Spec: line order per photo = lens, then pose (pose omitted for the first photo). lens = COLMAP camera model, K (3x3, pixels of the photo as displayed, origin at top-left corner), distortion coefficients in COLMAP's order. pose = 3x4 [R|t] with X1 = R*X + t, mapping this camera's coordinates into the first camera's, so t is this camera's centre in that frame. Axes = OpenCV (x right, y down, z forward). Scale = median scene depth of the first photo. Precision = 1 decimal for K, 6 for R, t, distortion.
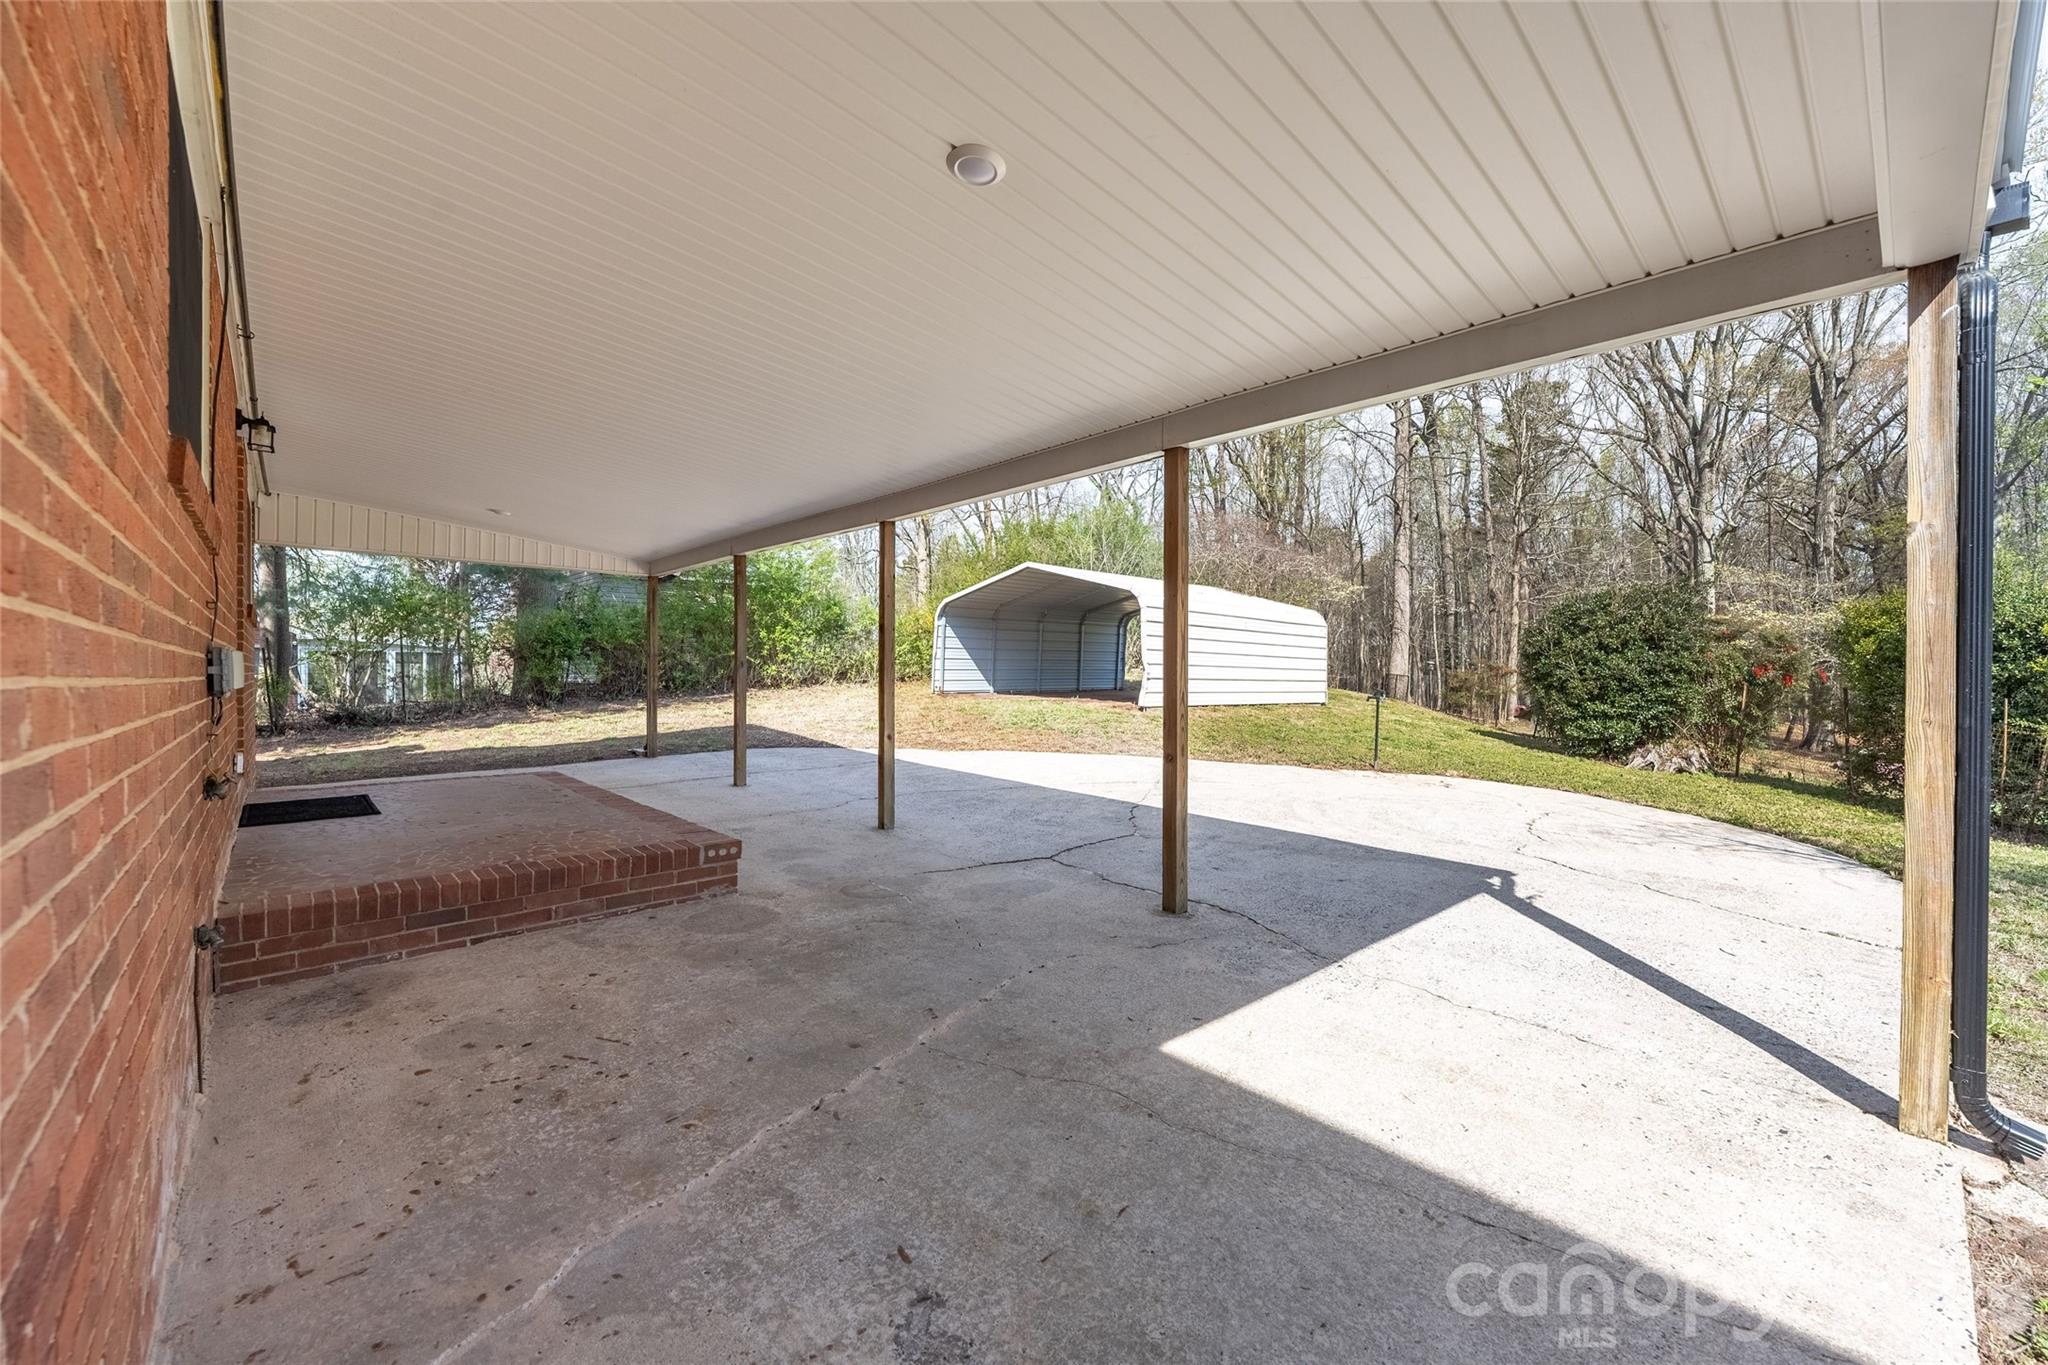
lens RADIAL K [[823.3, 0, 1019.1], [0, 823.3, 674.4], [0, 0, 1]] dist [-0.006939, 0.000068]
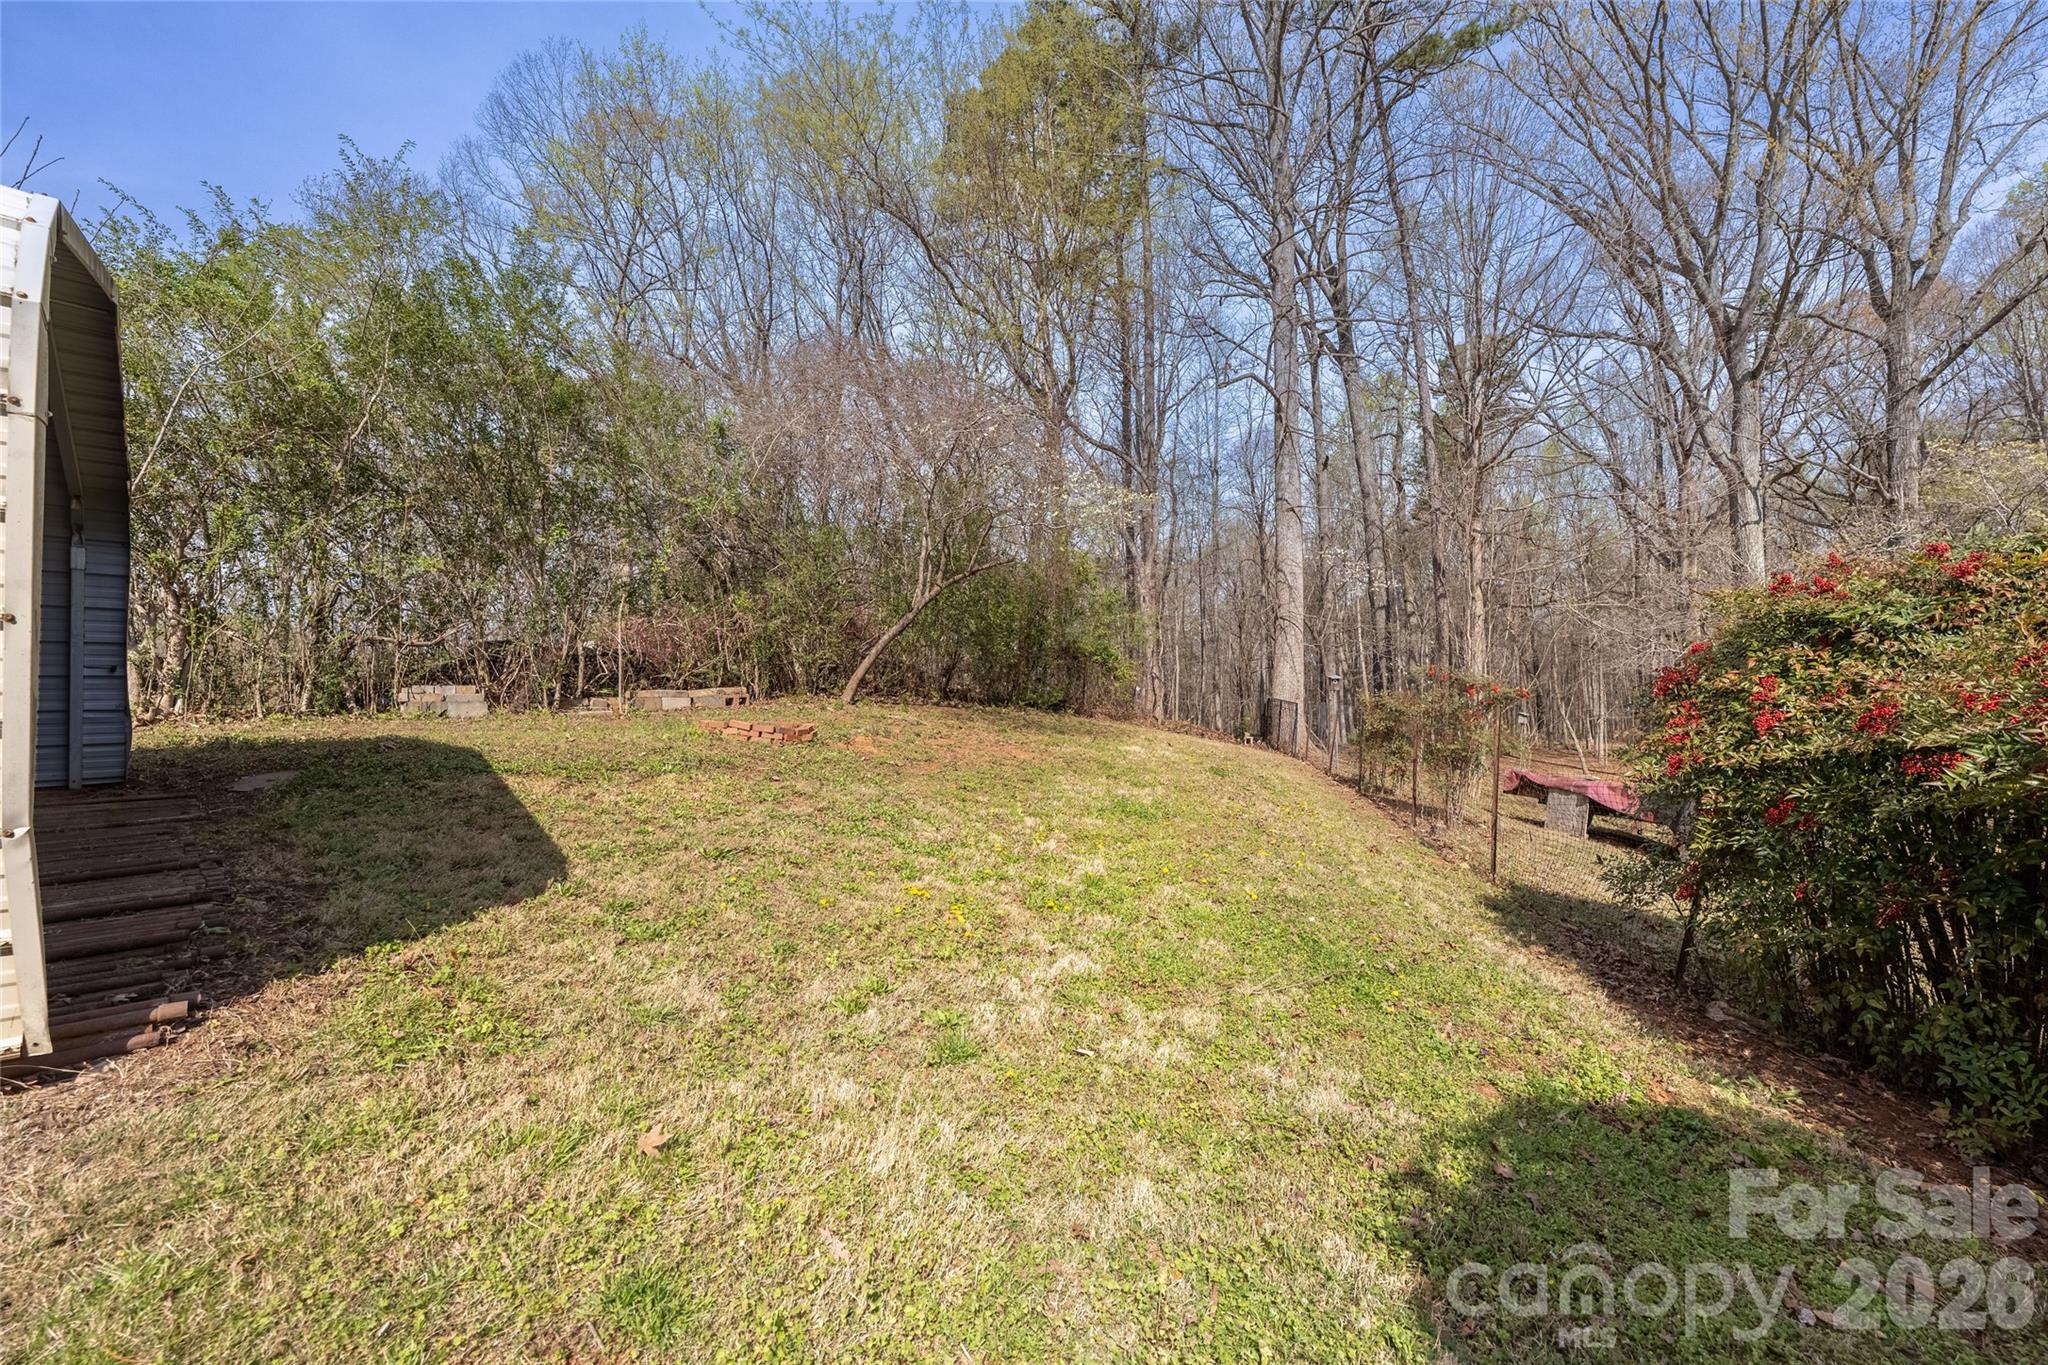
lens RADIAL K [[823.3, 0, 1019.1], [0, 823.3, 674.4], [0, 0, 1]] dist [-0.006939, 0.000068]
pose [[0.998258, -0.013045, 0.057534, 0.207874], [0.014774, 0.999449, -0.029719, -0.002879], [-0.057114, 0.030517, 0.997901, 0.378250]]
